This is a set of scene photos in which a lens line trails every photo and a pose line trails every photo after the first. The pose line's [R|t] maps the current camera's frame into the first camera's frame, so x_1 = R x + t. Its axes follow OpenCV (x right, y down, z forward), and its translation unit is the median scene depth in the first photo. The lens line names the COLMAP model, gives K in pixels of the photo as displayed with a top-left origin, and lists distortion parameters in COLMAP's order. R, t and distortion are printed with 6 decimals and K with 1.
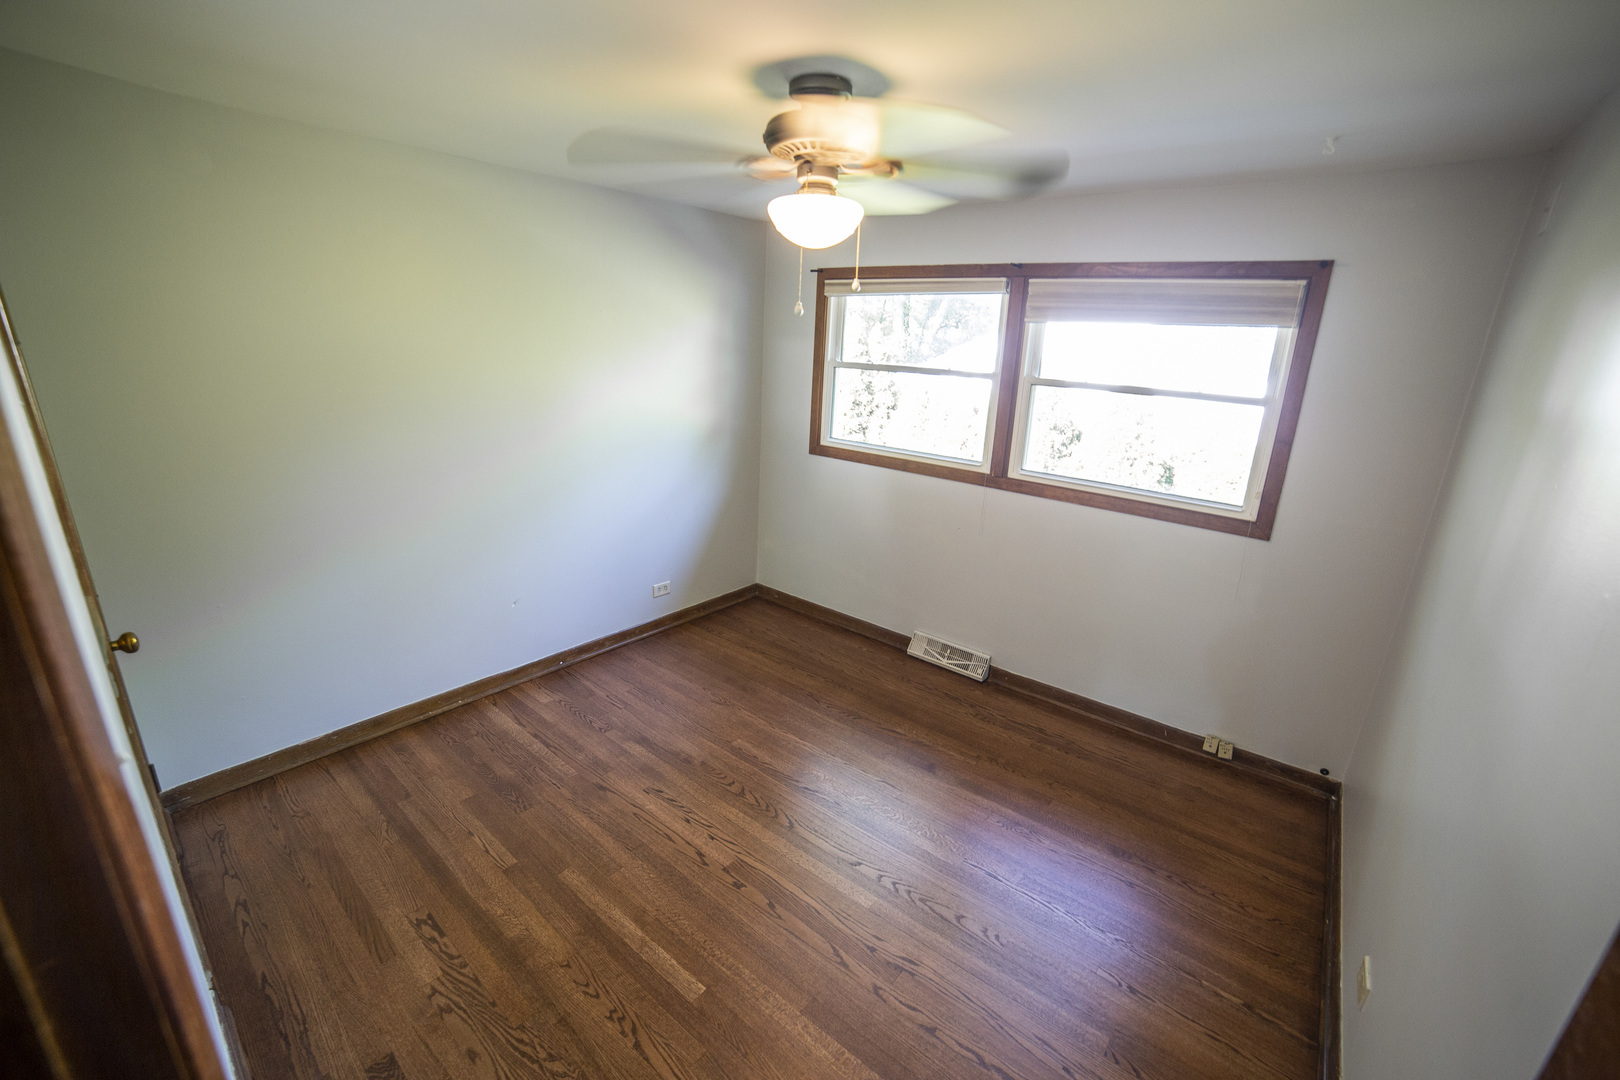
lens RADIAL K [[658.3, 0, 811.4], [0, 658.3, 546.0], [0, 0, 1]] dist [-0.109092, 0.035527]
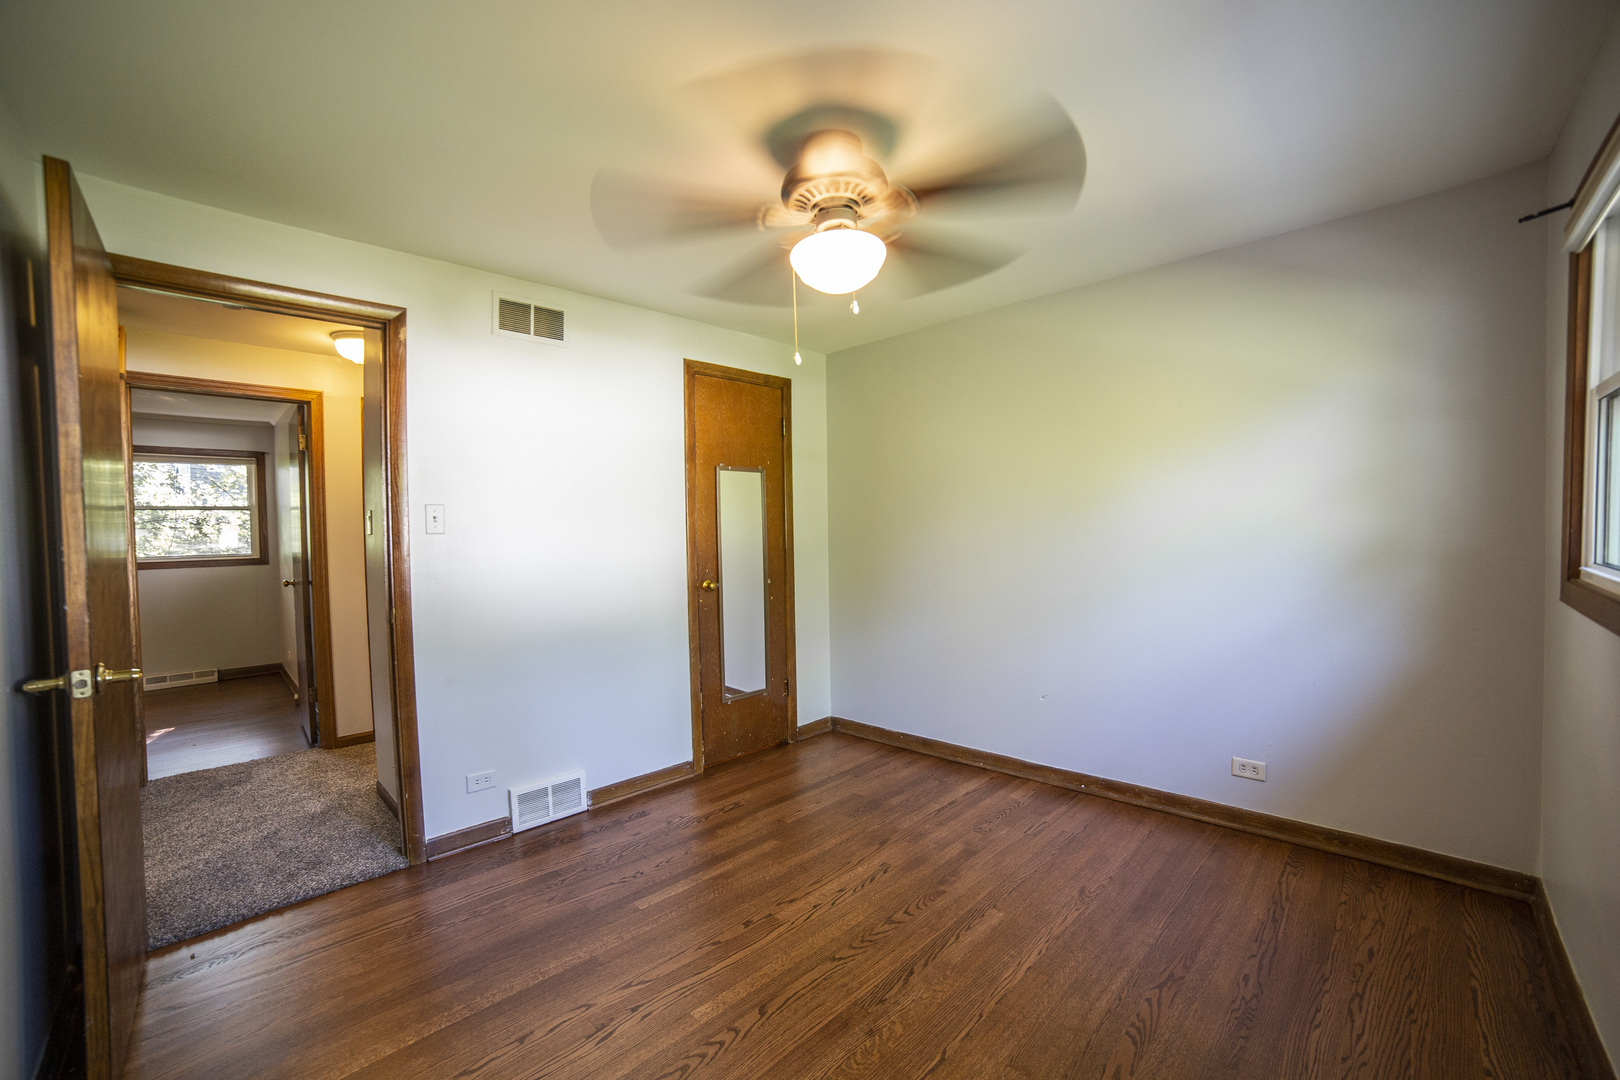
lens RADIAL K [[658.3, 0, 811.4], [0, 658.3, 546.0], [0, 0, 1]] dist [-0.109092, 0.035527]
pose [[-0.098778, -0.018276, -0.994942, 0.803556], [-0.273437, 0.961843, 0.009478, -0.068016], [0.956805, 0.272990, -0.100006, 0.948593]]
